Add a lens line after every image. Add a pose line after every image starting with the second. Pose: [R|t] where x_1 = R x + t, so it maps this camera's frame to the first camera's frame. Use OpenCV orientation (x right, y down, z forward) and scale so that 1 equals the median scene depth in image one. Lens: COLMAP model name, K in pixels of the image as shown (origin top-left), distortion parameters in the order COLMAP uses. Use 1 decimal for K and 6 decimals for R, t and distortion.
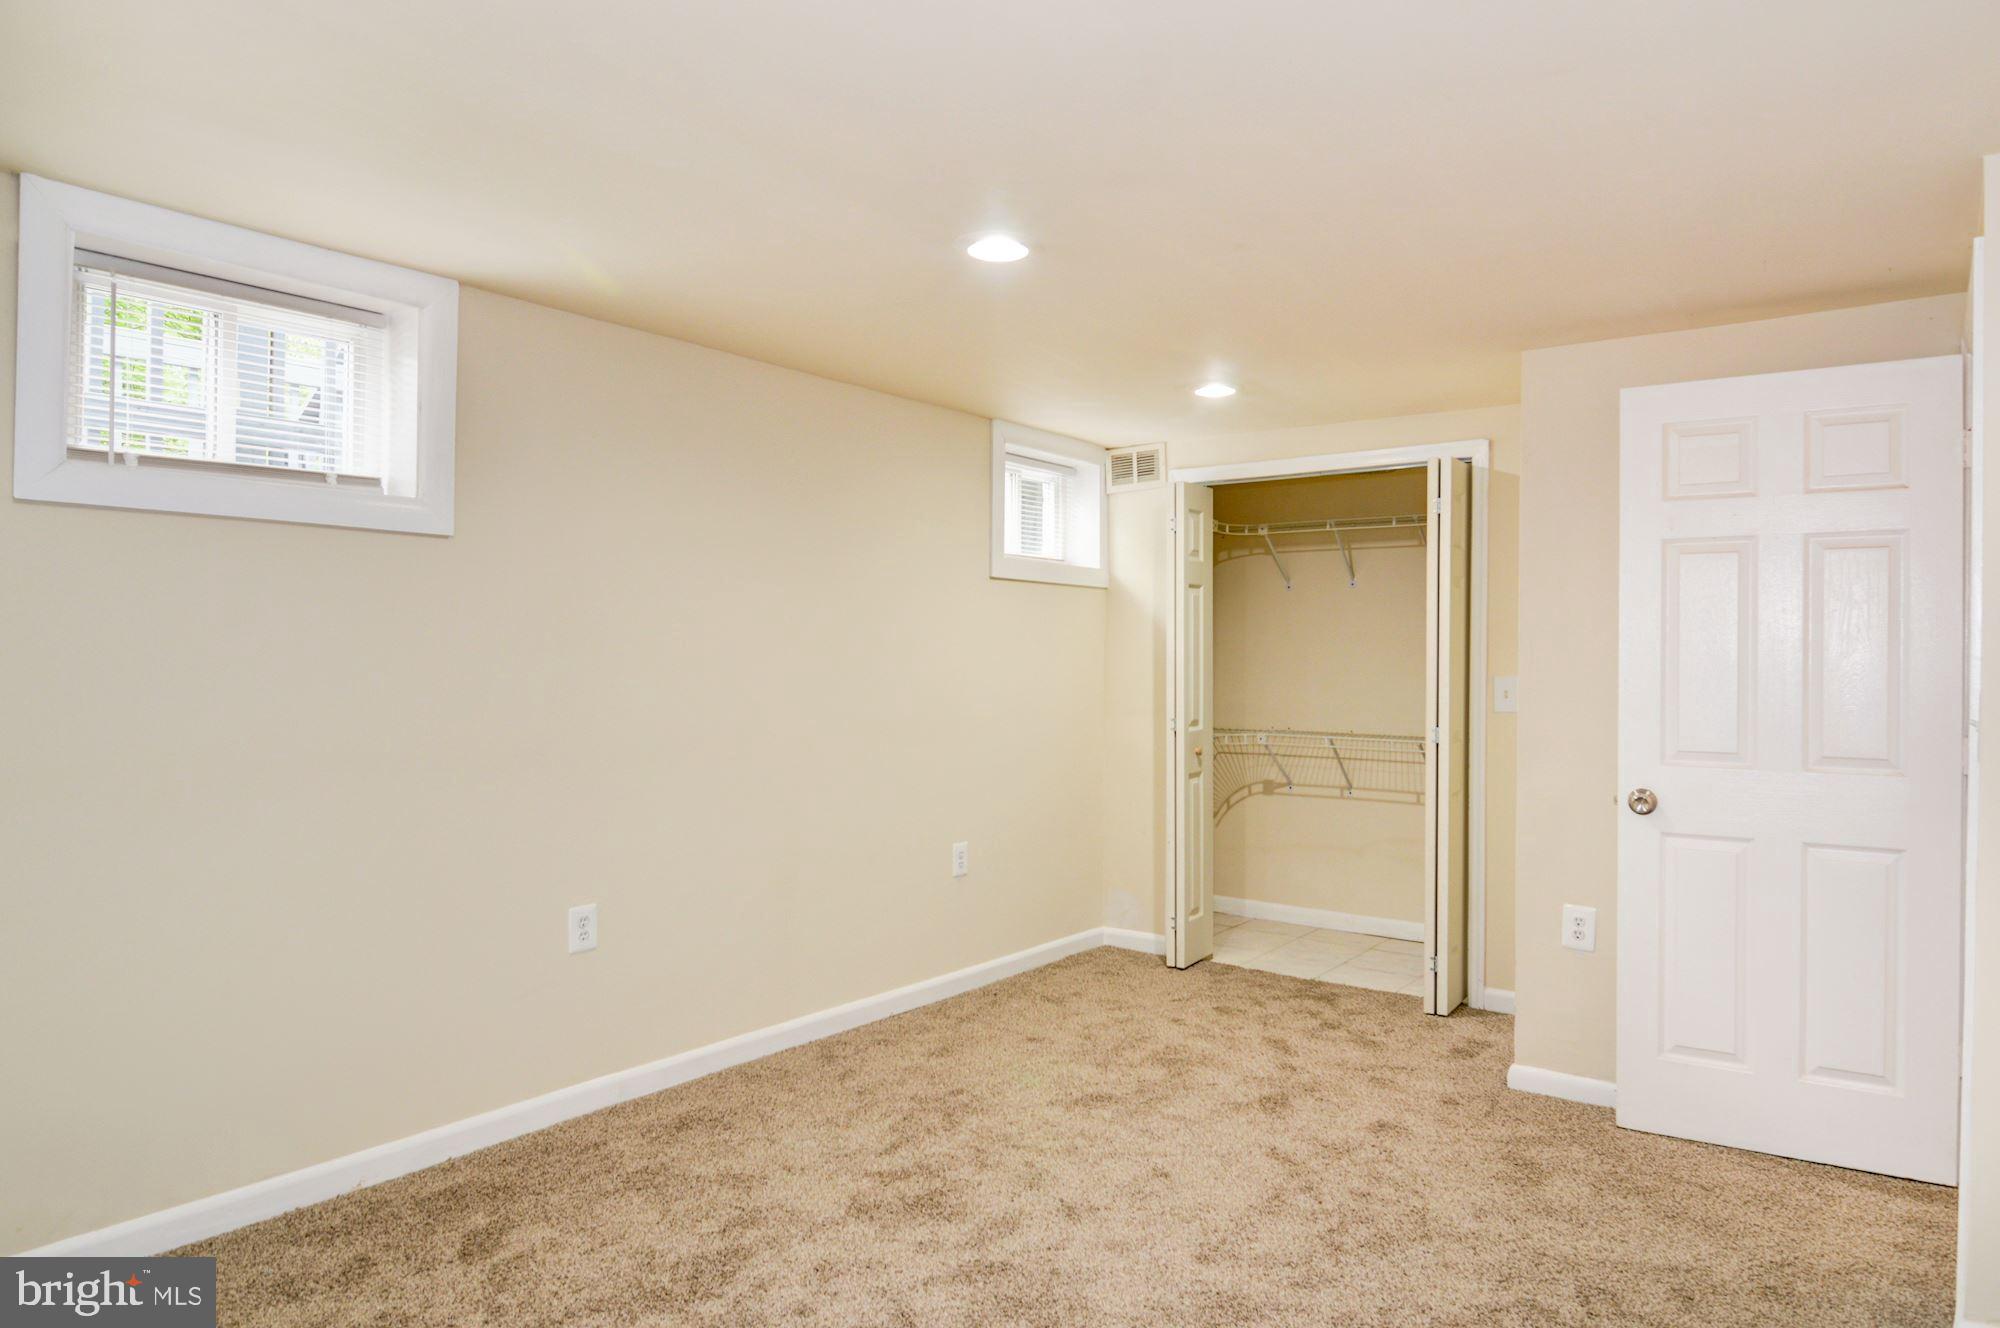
lens RADIAL K [[1235.8, 0, 1011.2], [0, 1235.8, 657.3], [0, 0, 1]] dist [0.002673, -0.019148]
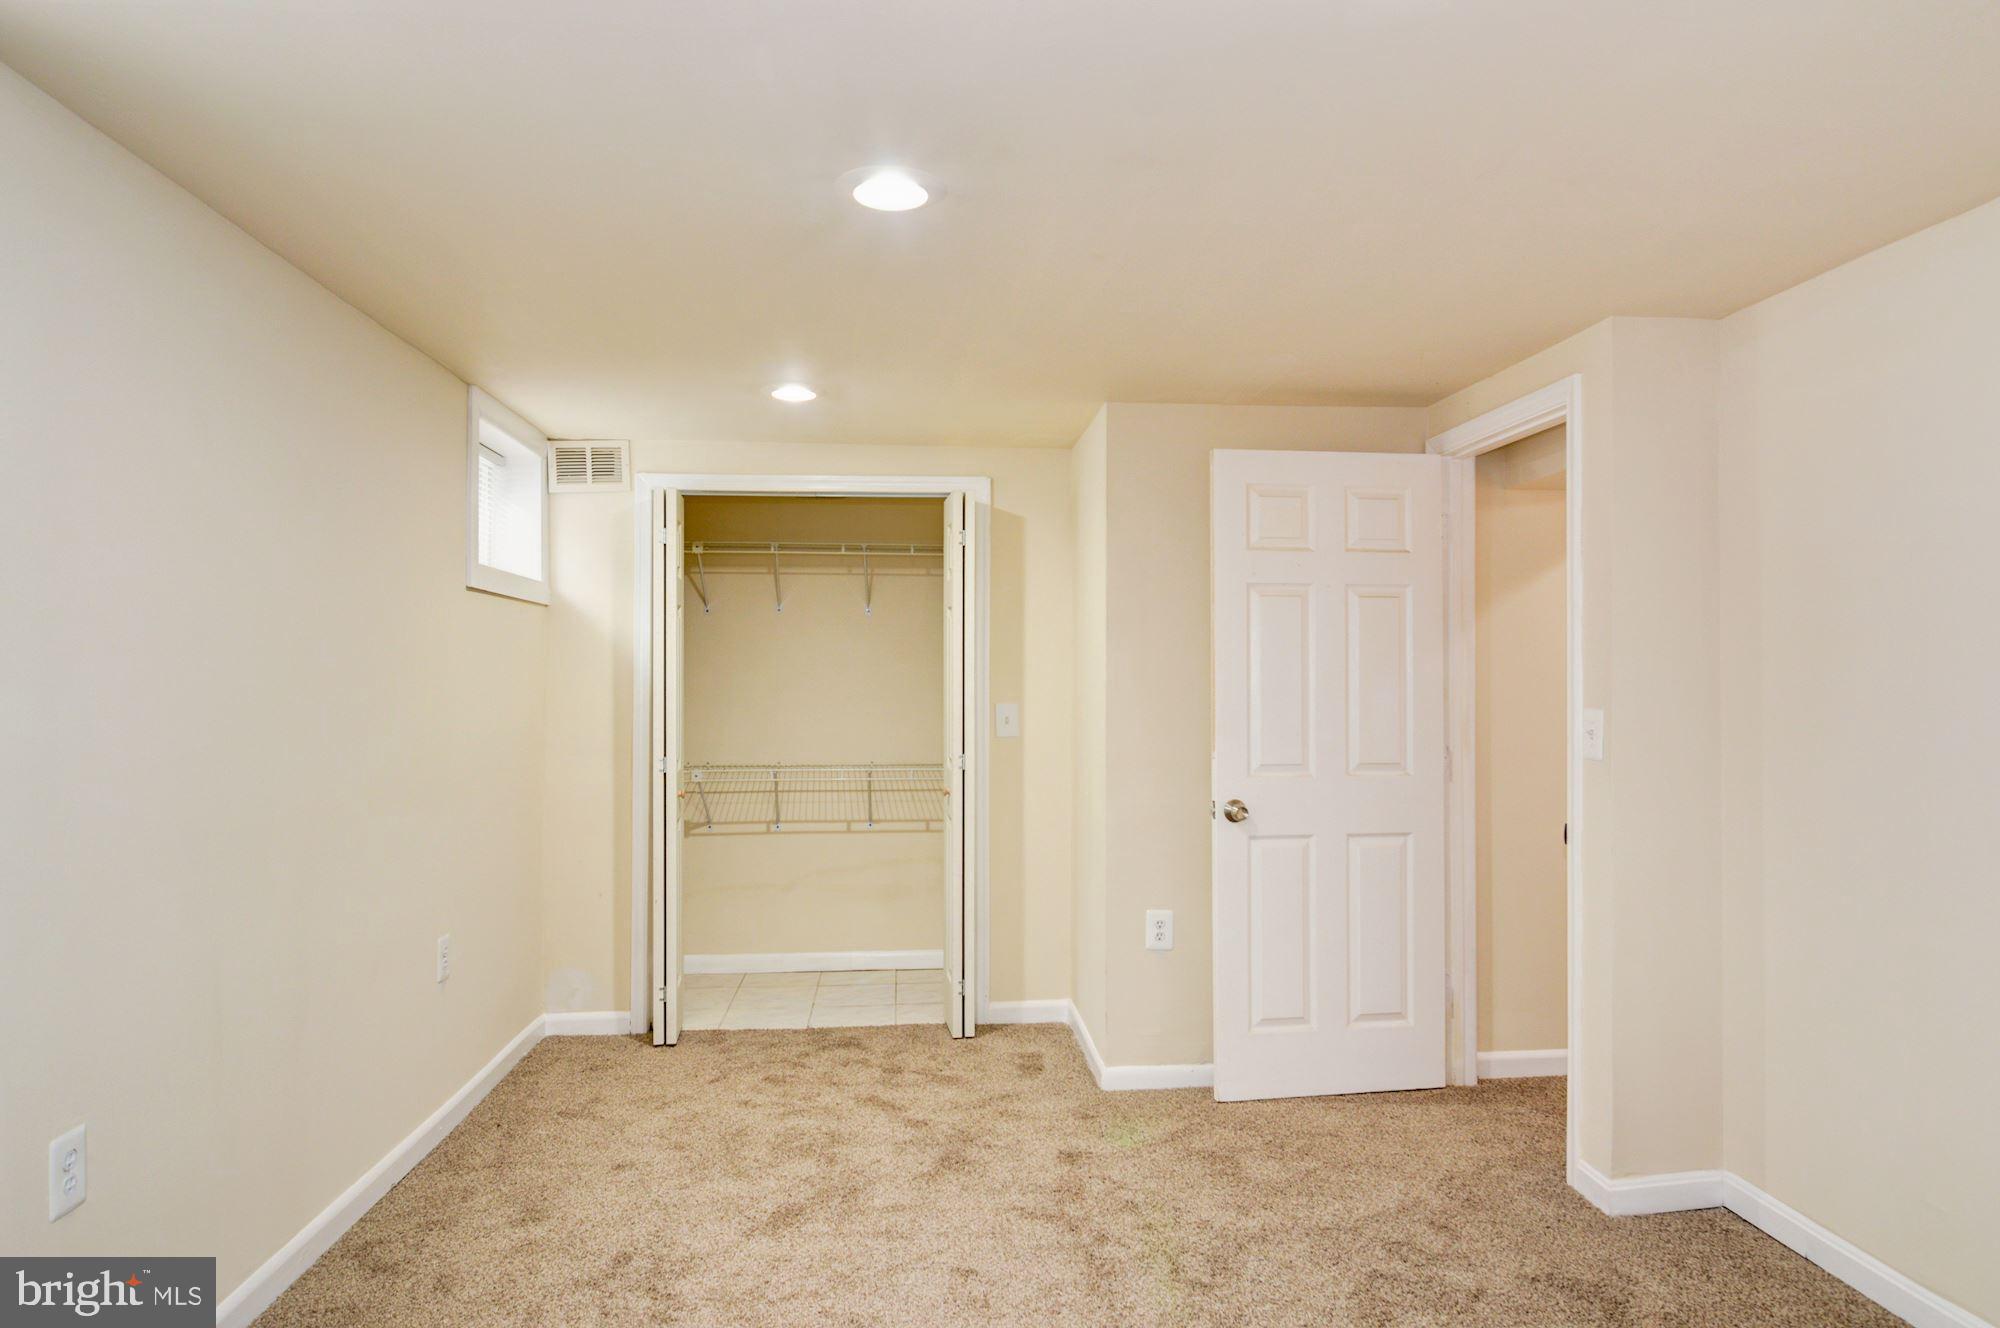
lens RADIAL K [[1235.8, 0, 1011.2], [0, 1235.8, 657.3], [0, 0, 1]] dist [0.002673, -0.019148]
pose [[0.743540, 0.007279, 0.668652, -0.333117], [0.006795, 0.999807, -0.018440, -0.004444], [-0.668657, 0.018255, 0.743347, 0.231650]]
